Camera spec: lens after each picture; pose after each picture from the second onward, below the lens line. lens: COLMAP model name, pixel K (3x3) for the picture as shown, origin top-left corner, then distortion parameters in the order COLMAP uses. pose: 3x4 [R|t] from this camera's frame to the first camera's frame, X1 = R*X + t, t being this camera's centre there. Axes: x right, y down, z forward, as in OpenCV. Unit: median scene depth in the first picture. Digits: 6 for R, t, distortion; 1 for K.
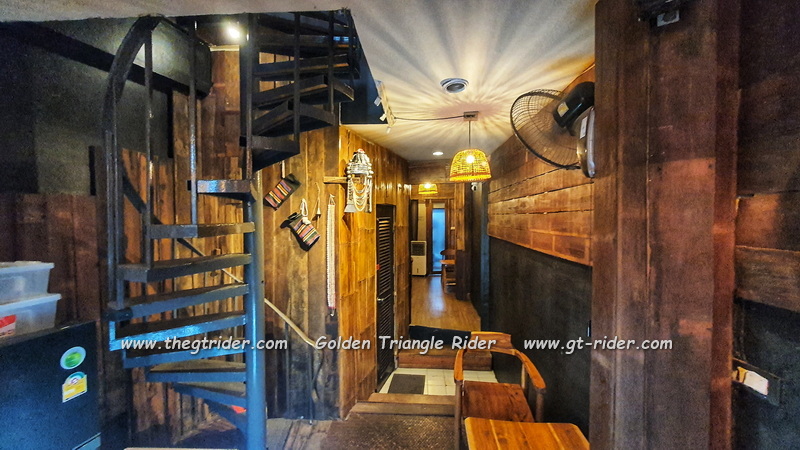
lens RADIAL K [[320.3, 0, 401.7], [0, 320.3, 222.4], [0, 0, 1]] dist [0.000604, 0.000027]
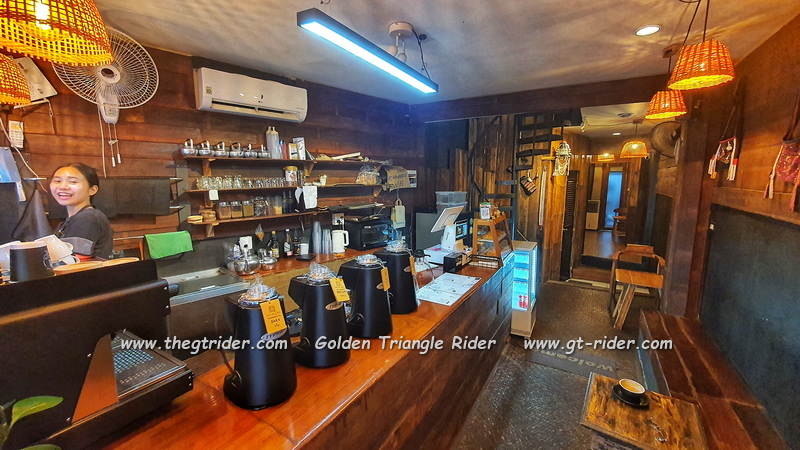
lens RADIAL K [[320.3, 0, 400.6], [0, 320.3, 221.9], [0, 0, 1]] dist [0.000604, 0.000027]
pose [[0.887567, 0.069449, -0.455414, -0.057427], [-0.016350, 0.992697, 0.119517, 0.016527], [0.460389, -0.098634, 0.882221, -0.665380]]
